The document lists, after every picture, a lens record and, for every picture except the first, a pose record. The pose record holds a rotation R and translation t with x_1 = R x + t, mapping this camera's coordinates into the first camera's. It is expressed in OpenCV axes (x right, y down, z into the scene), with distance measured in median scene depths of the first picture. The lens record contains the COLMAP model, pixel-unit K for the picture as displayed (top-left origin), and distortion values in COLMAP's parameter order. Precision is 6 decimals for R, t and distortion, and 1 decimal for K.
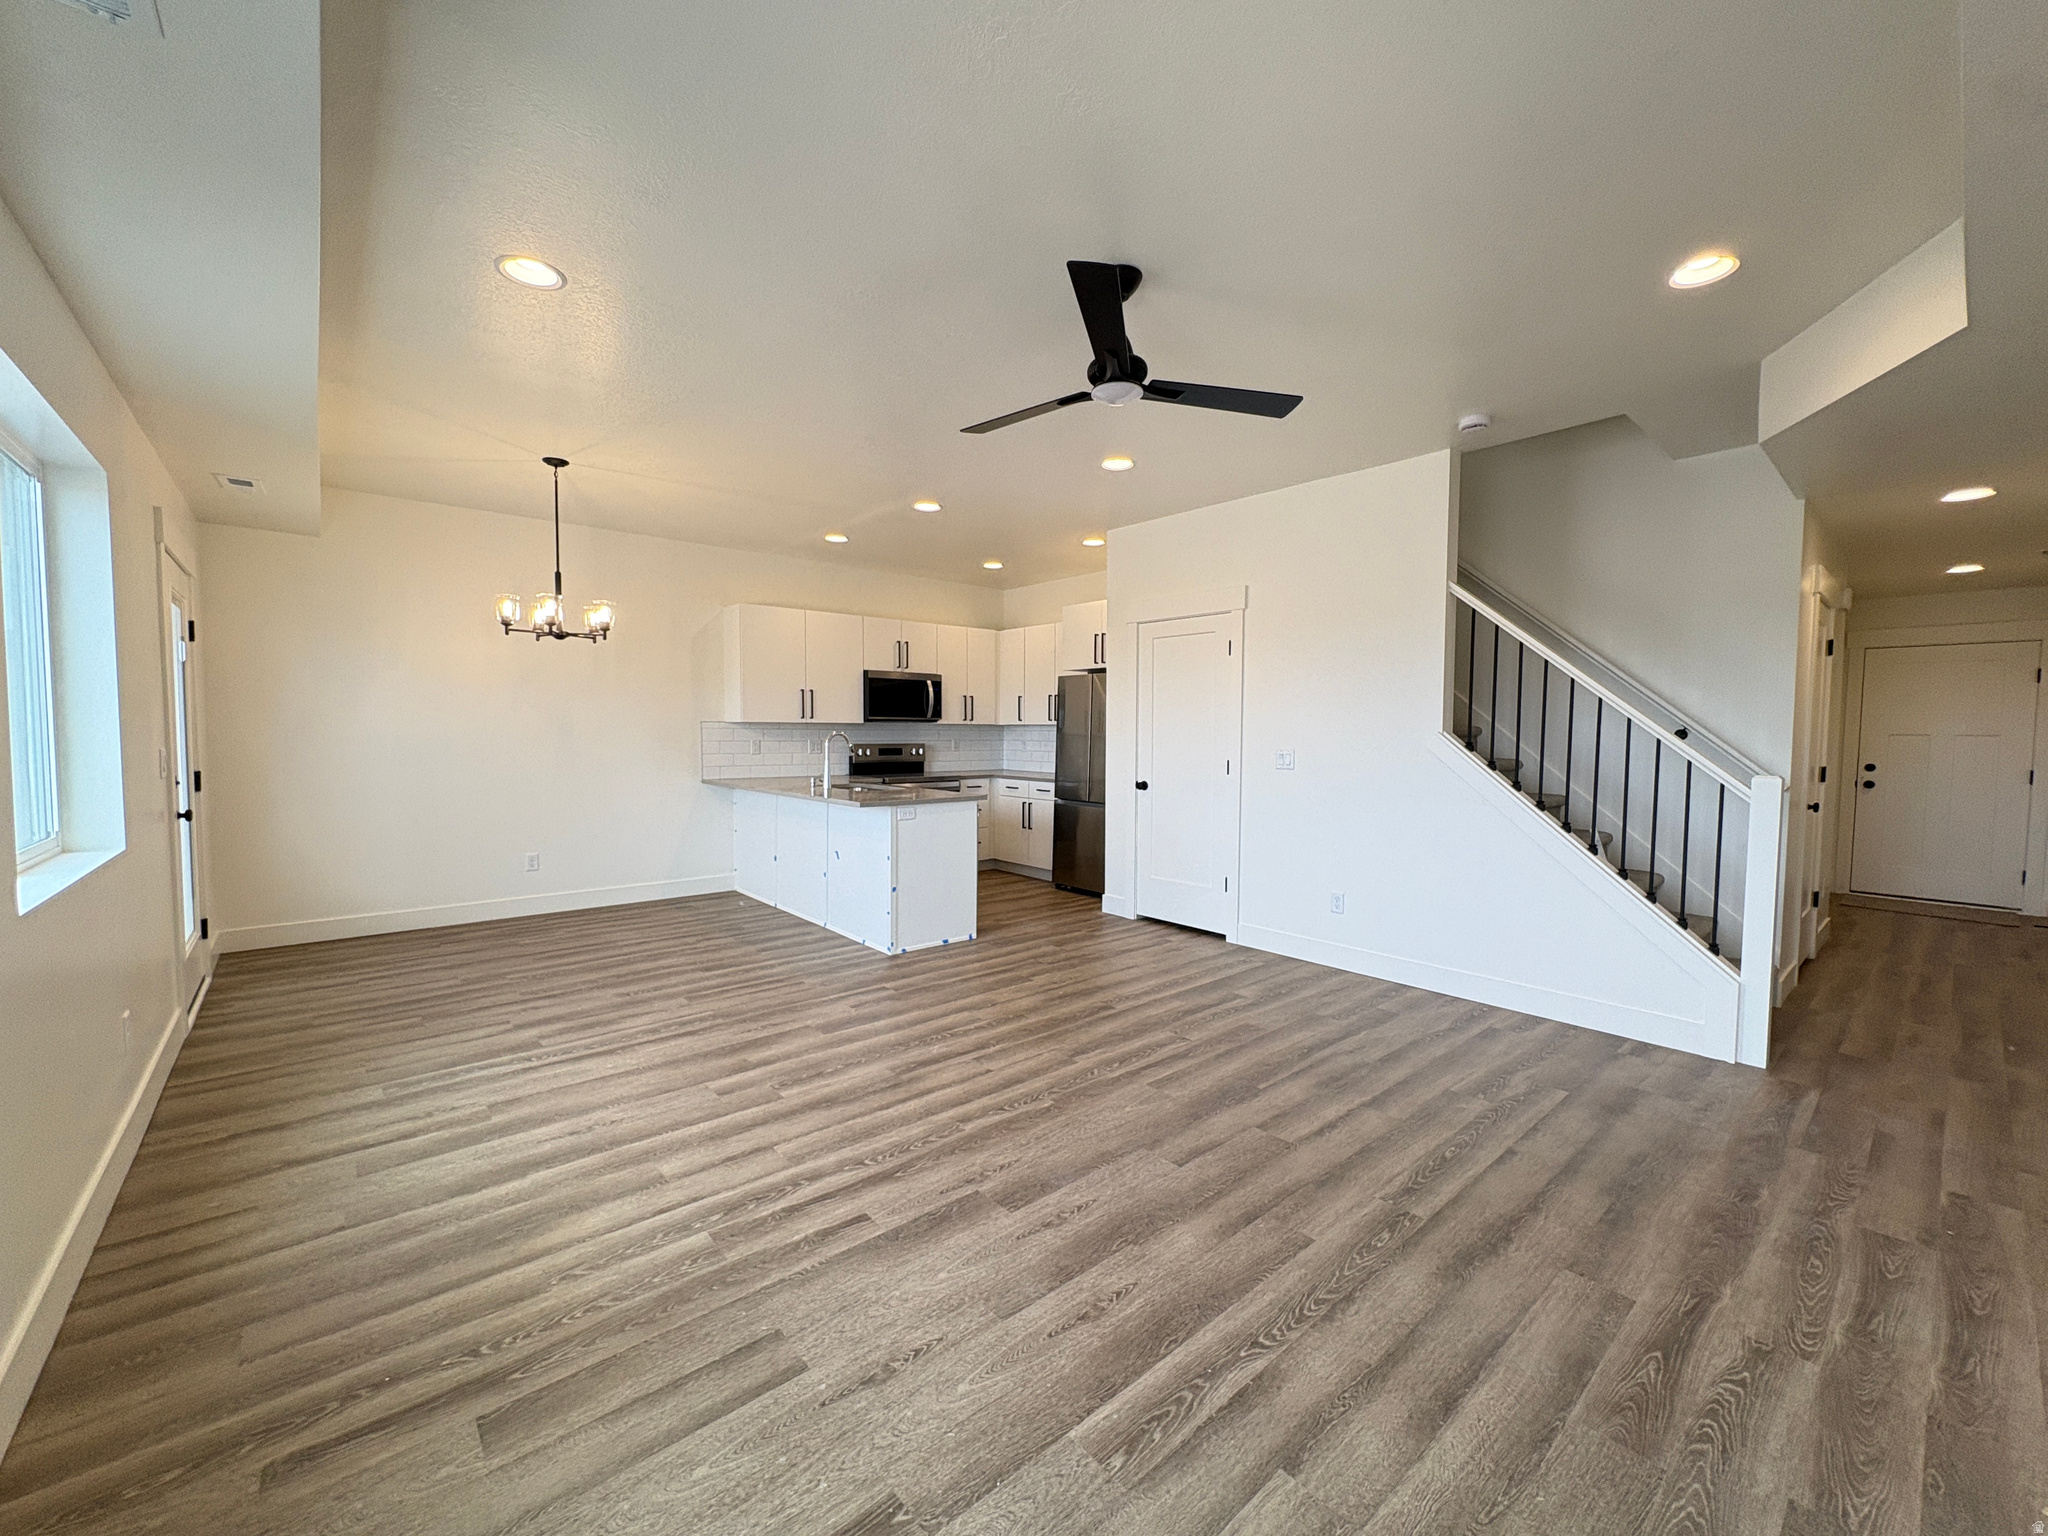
lens RADIAL K [[815.6, 0, 1024.0], [0, 815.6, 768.0], [0, 0, 1]] dist [-0.001568, -0.000047]
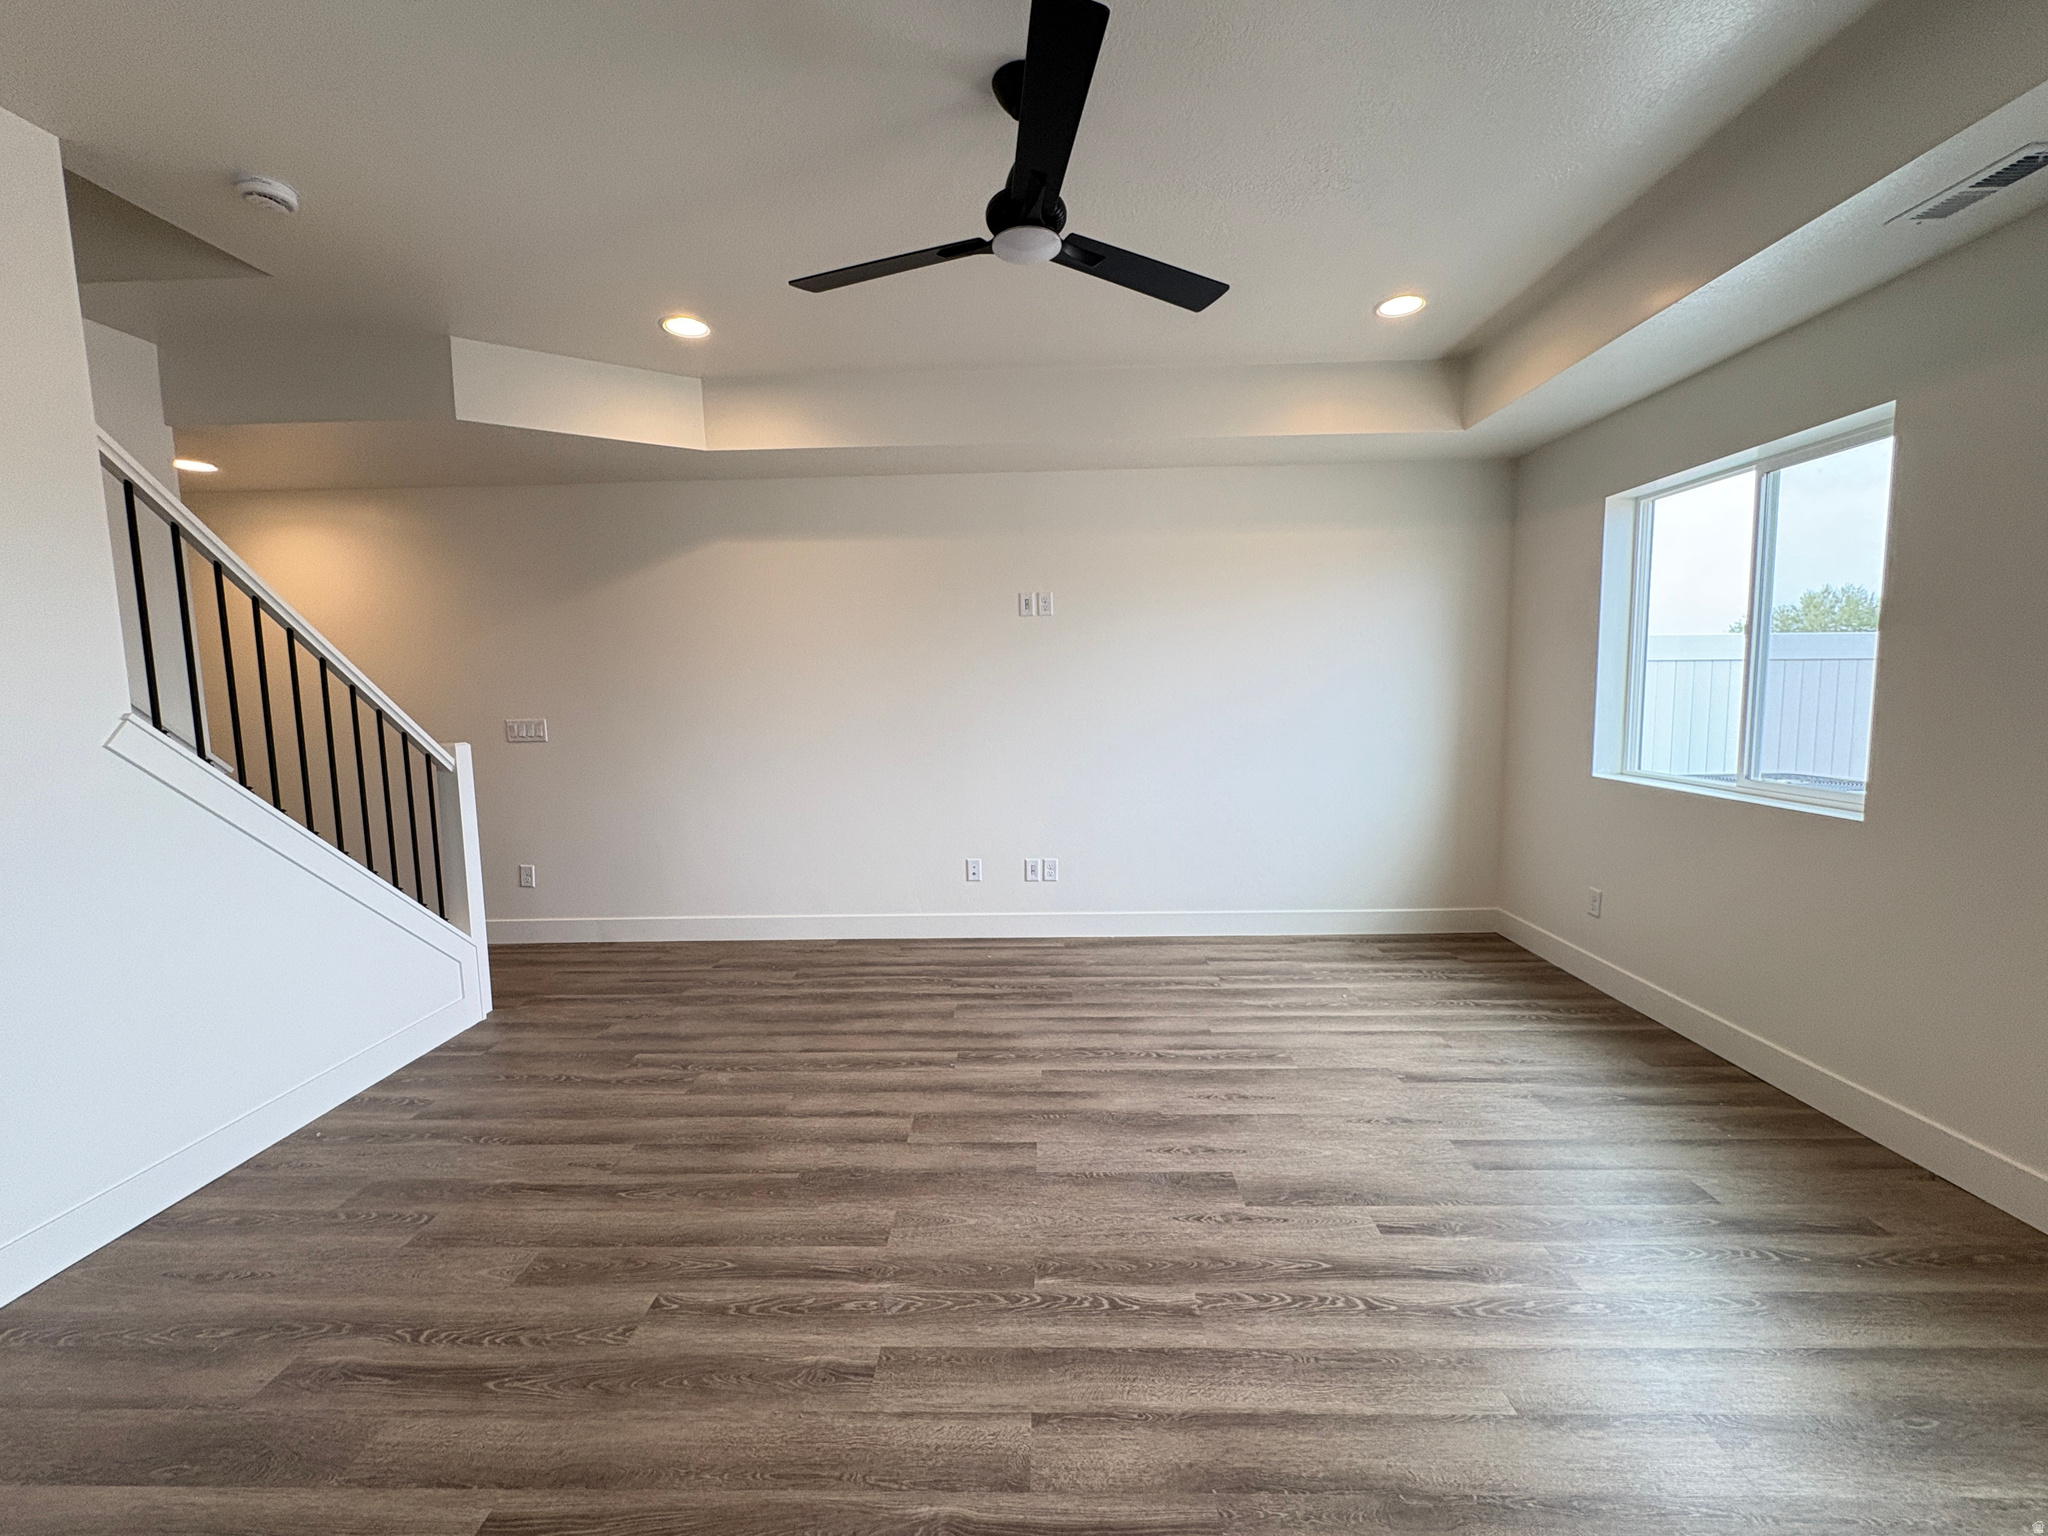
lens RADIAL K [[816.9, 0, 1024.0], [0, 816.9, 768.0], [0, 0, 1]] dist [0.000572, 0.000244]
pose [[-0.741587, -0.061906, 0.667994, -0.344068], [0.045919, 0.988714, 0.142607, -0.077857], [-0.669283, 0.136429, -0.730375, 1.348427]]
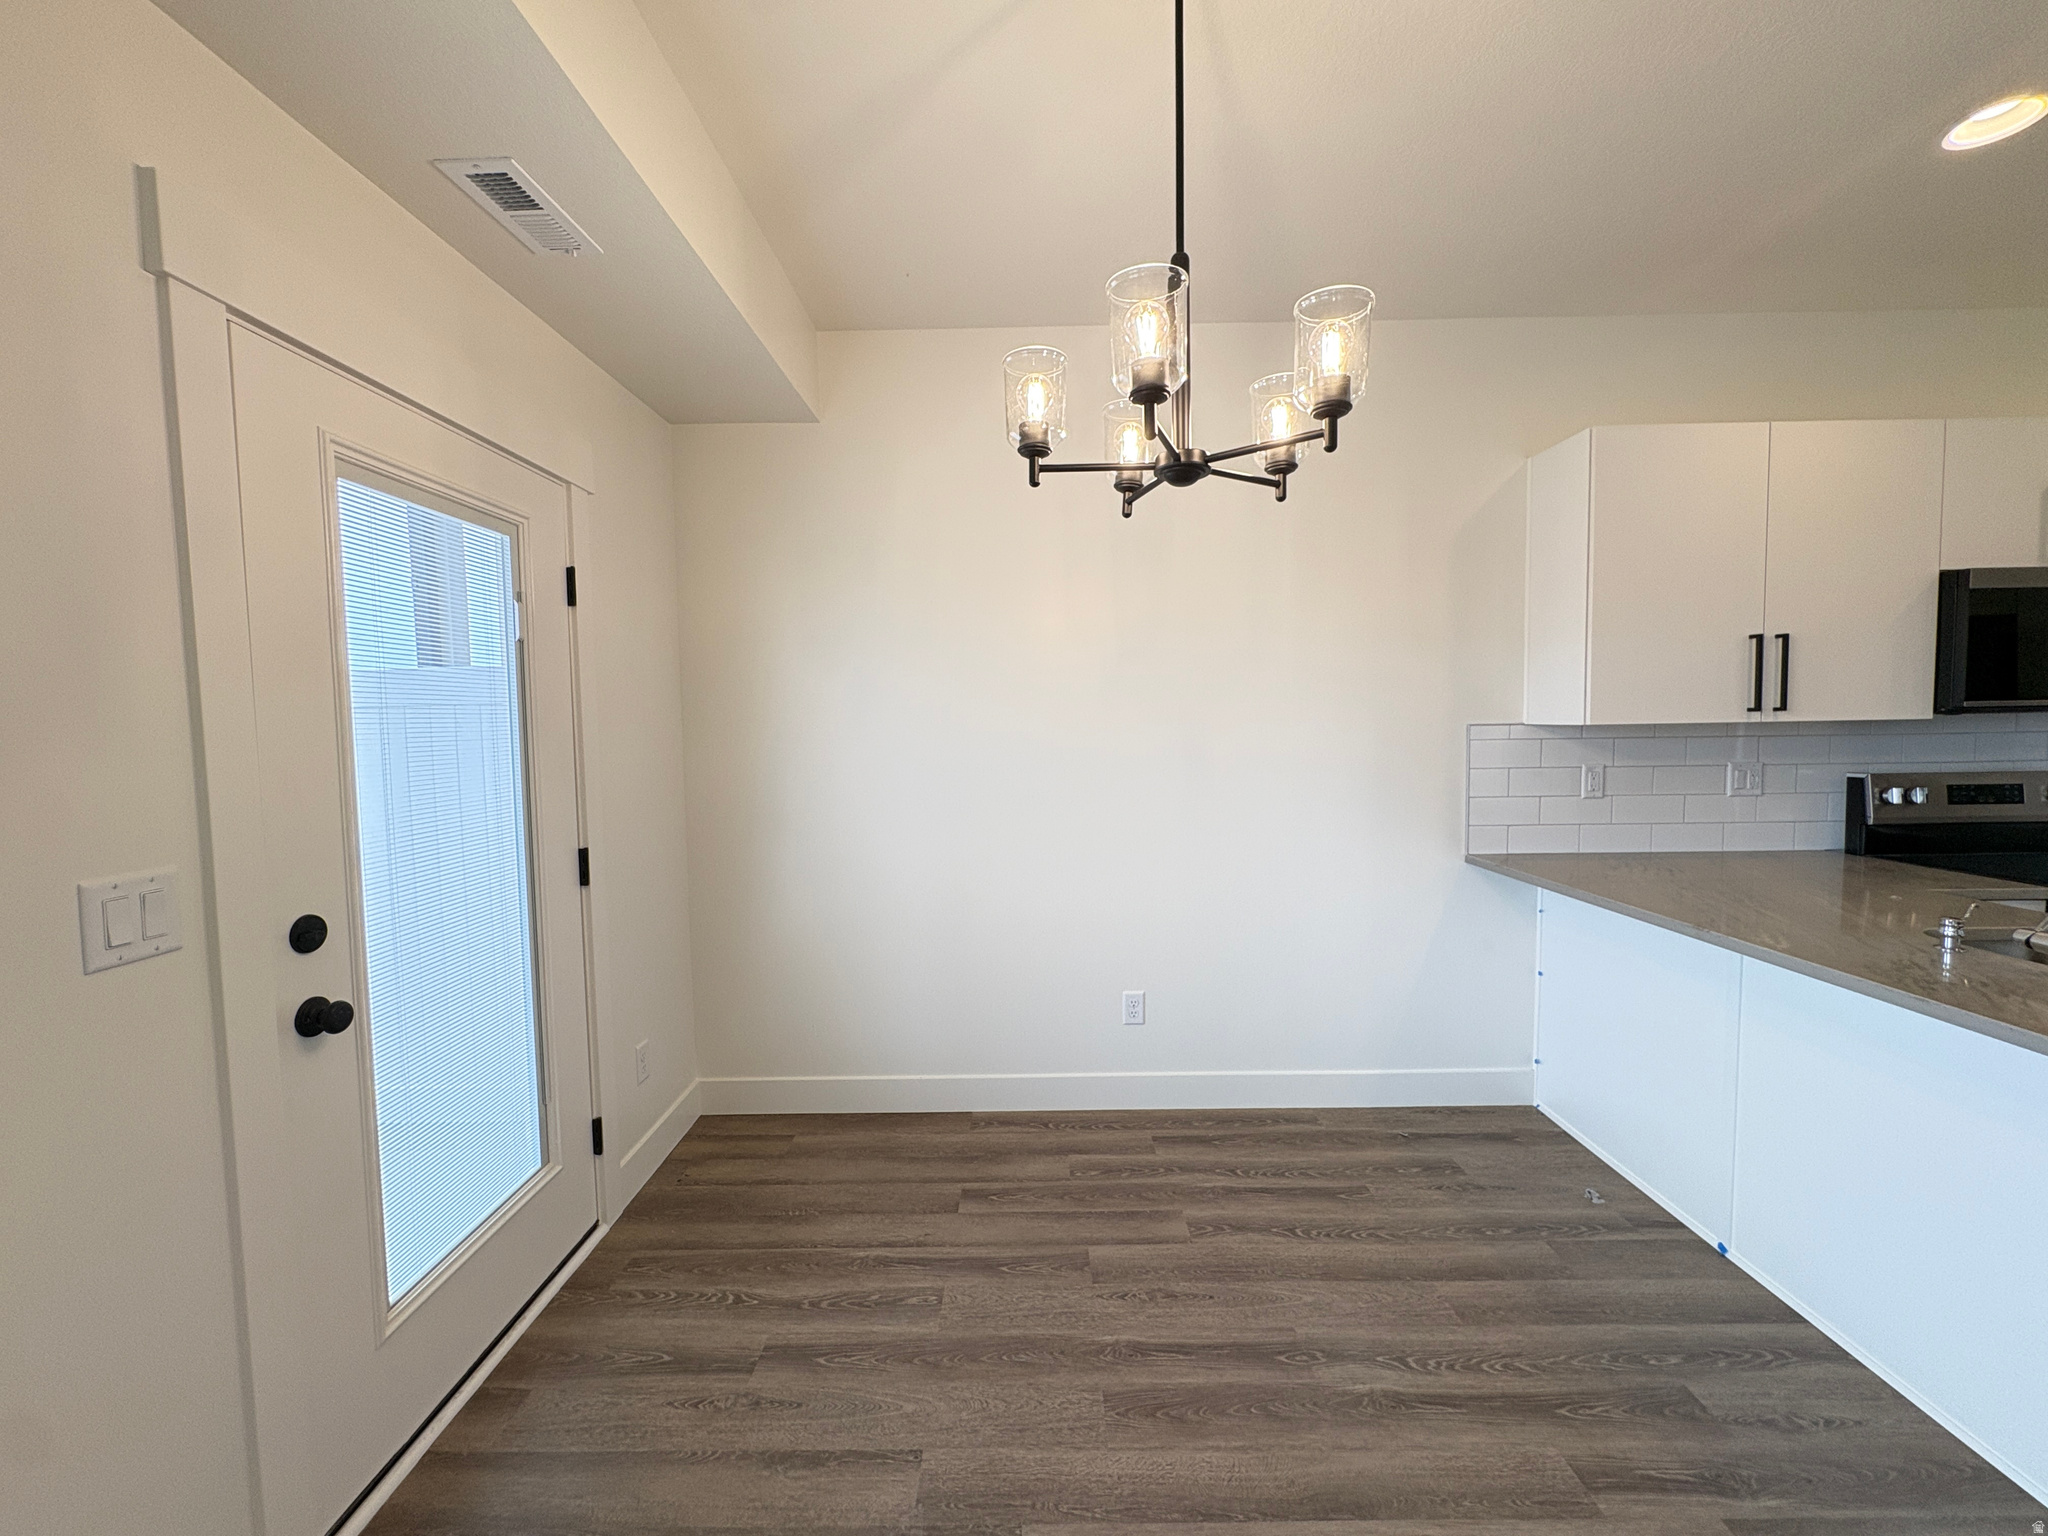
lens RADIAL K [[816.9, 0, 1024.0], [0, 816.9, 768.0], [0, 0, 1]] dist [0.000572, 0.000244]
pose [[0.752708, 0.015618, -0.658170, -0.594324], [-0.008948, 0.999869, 0.013493, -0.079545], [0.658294, -0.004267, 0.752749, 1.055770]]
